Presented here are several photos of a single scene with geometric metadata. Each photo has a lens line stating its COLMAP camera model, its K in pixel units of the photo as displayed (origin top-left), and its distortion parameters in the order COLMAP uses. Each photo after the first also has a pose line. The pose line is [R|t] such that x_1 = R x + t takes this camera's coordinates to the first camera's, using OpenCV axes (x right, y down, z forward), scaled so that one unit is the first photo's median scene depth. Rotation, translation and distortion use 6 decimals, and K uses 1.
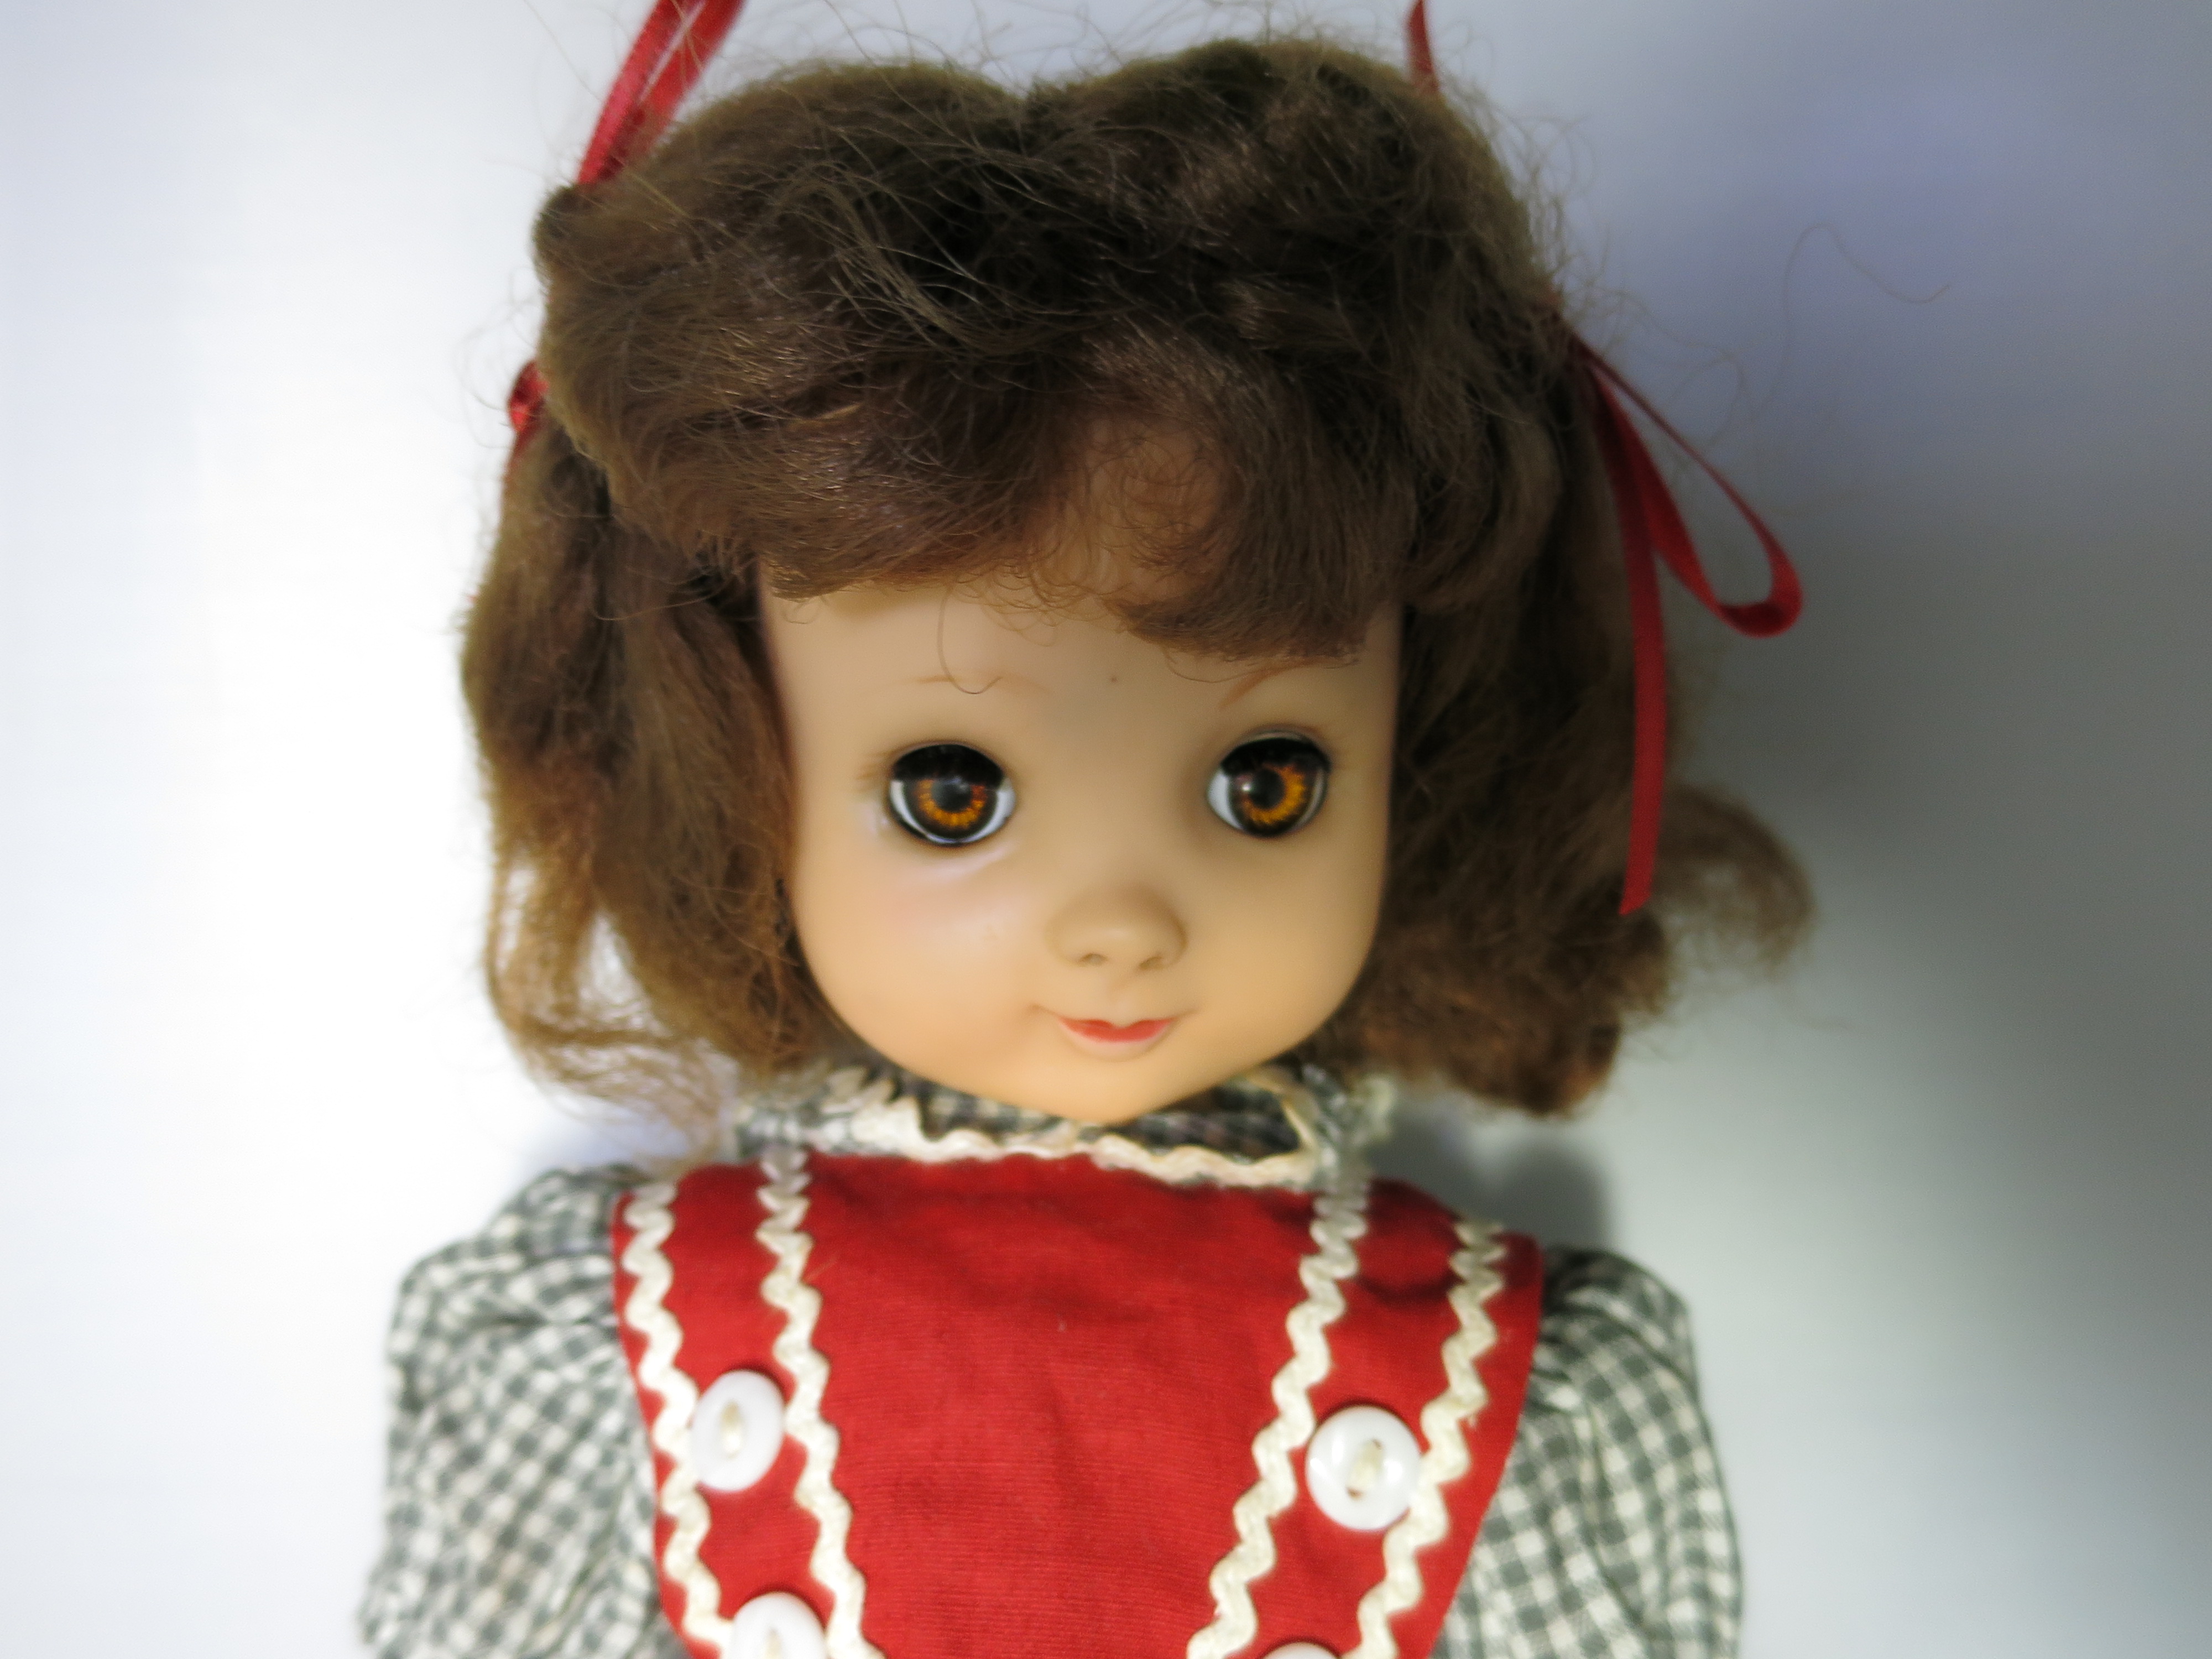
lens RADIAL K [[1881.5, 0, 1106.0], [0, 1881.5, 829.5], [0, 0, 1]] dist [-0.036125, -0.001185]
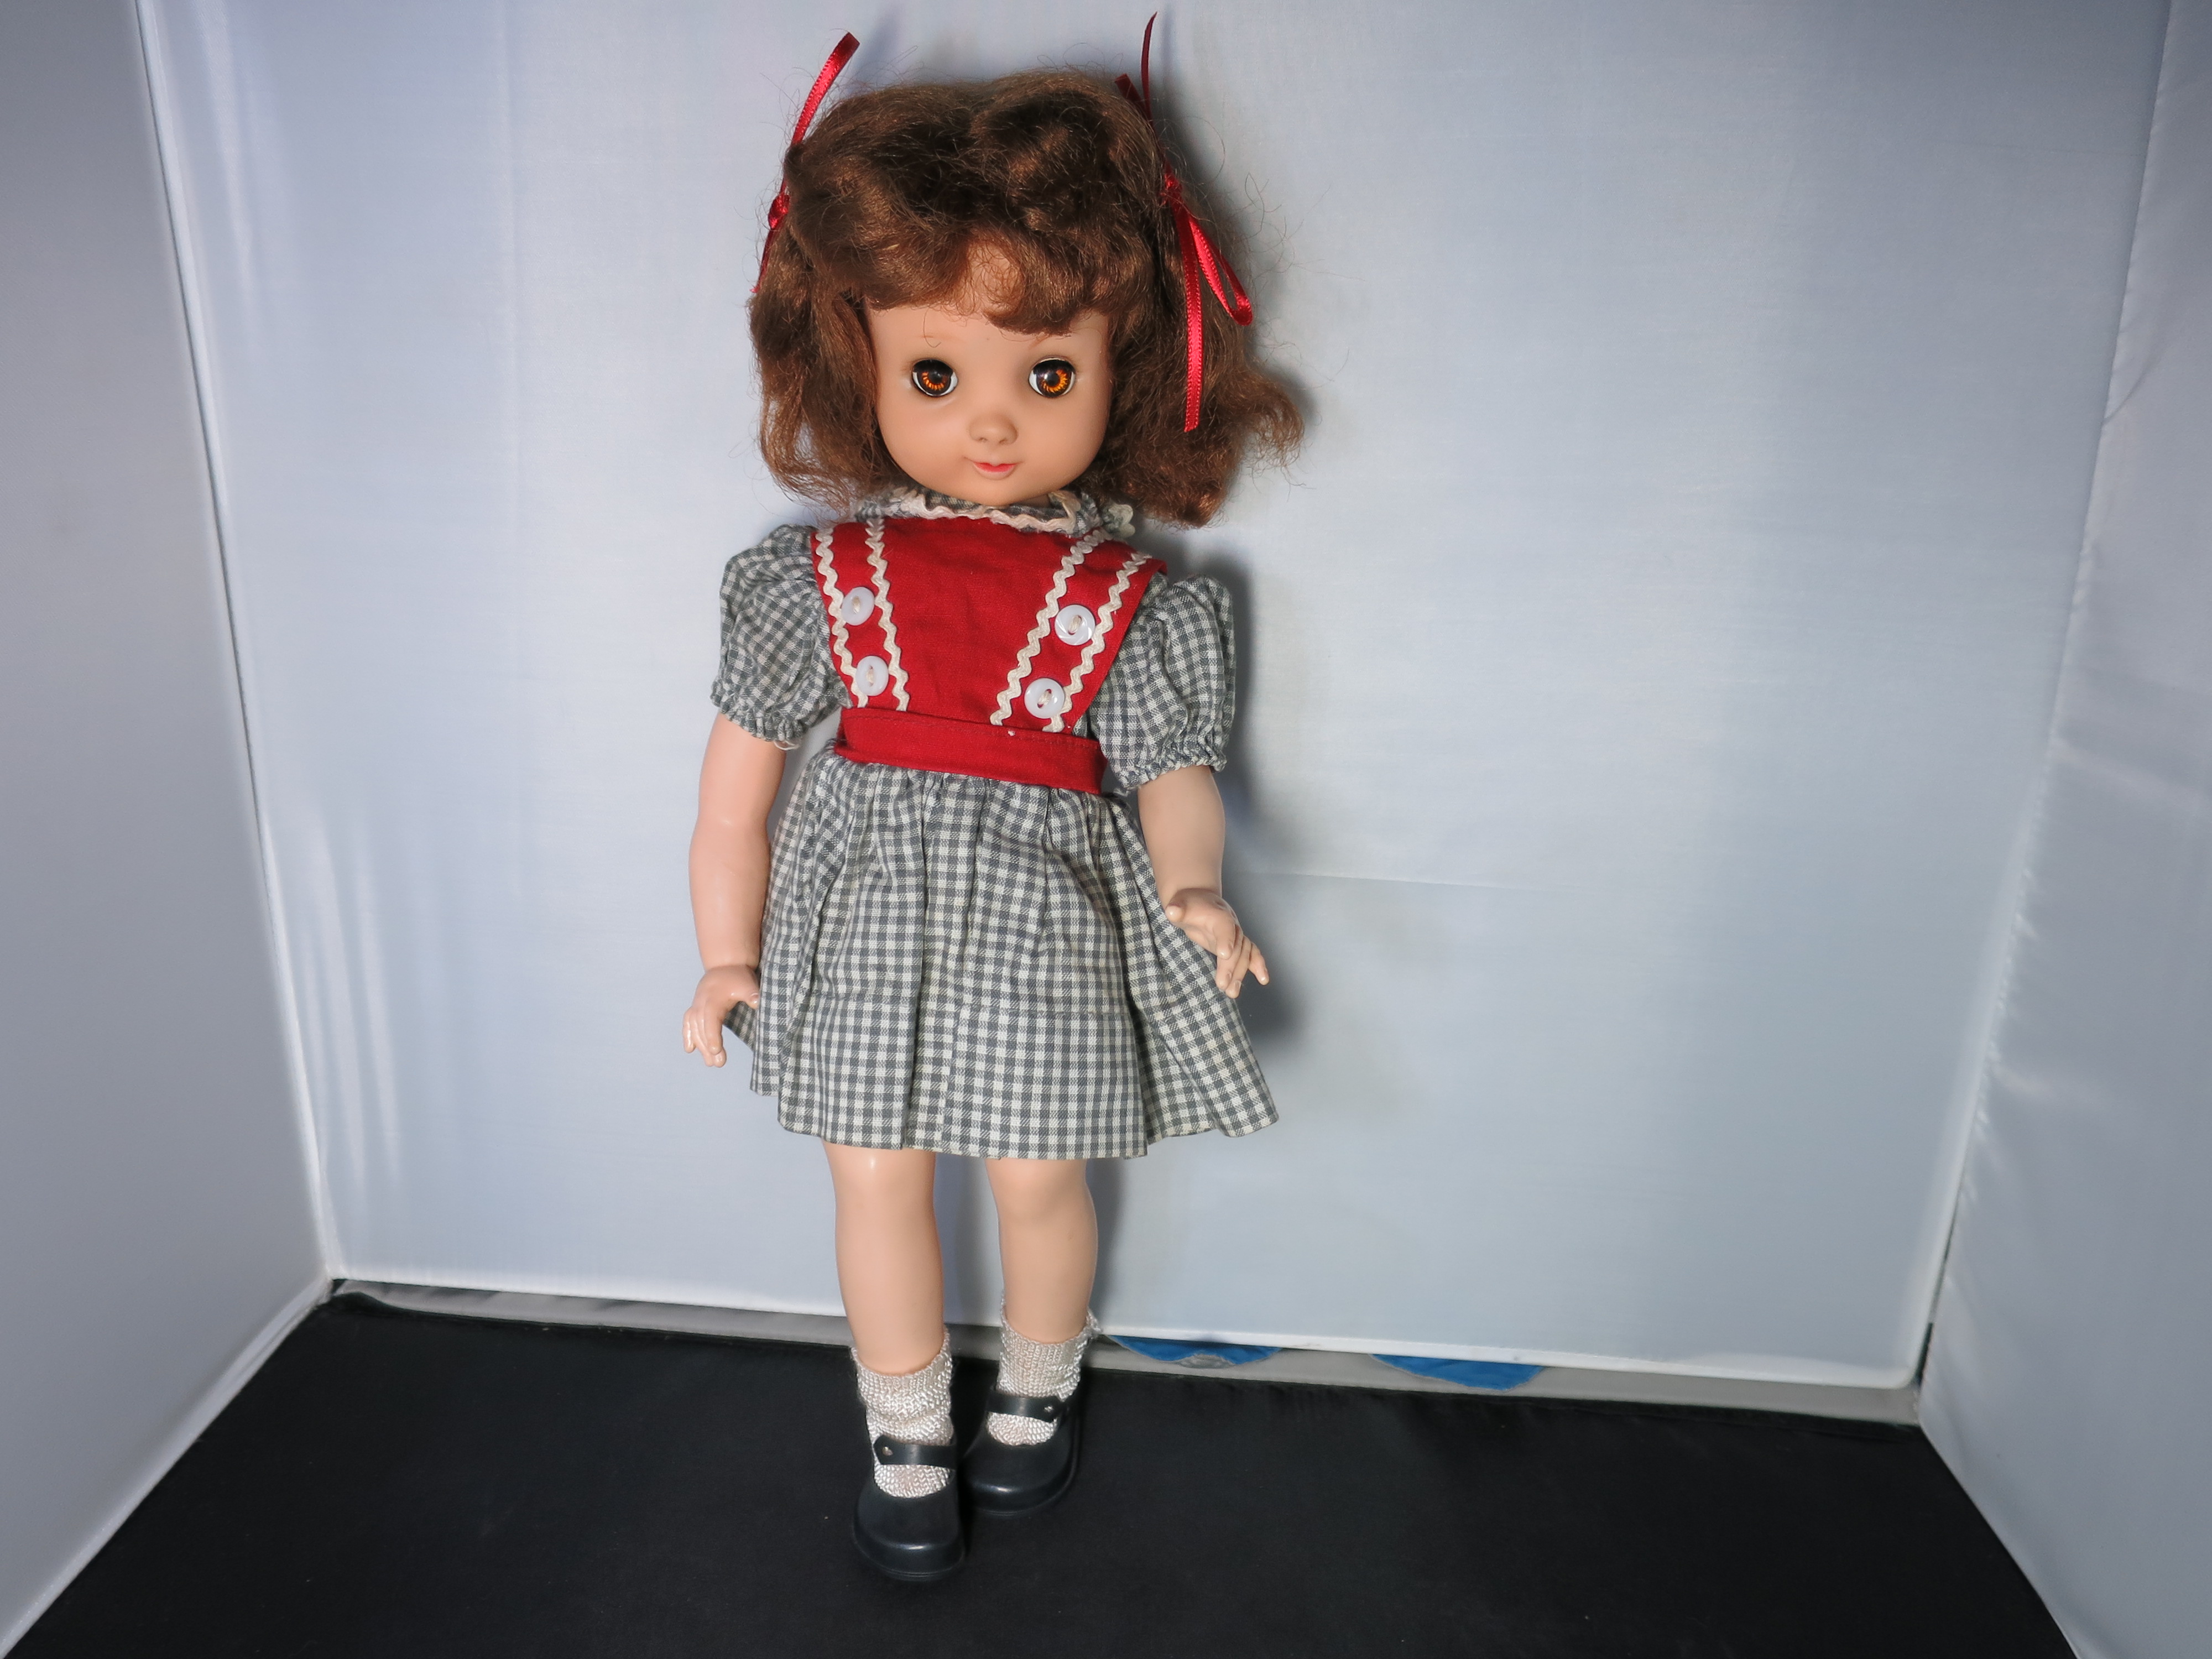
lens RADIAL K [[1532.9, 0, 1106.0], [0, 1532.9, 829.5], [0, 0, 1]] dist [-0.065521, -0.000073]
pose [[0.998848, 0.043548, -0.020146, 0.223753], [-0.036088, 0.958526, 0.282711, -0.021853], [0.031622, -0.281658, 0.958994, -1.219009]]
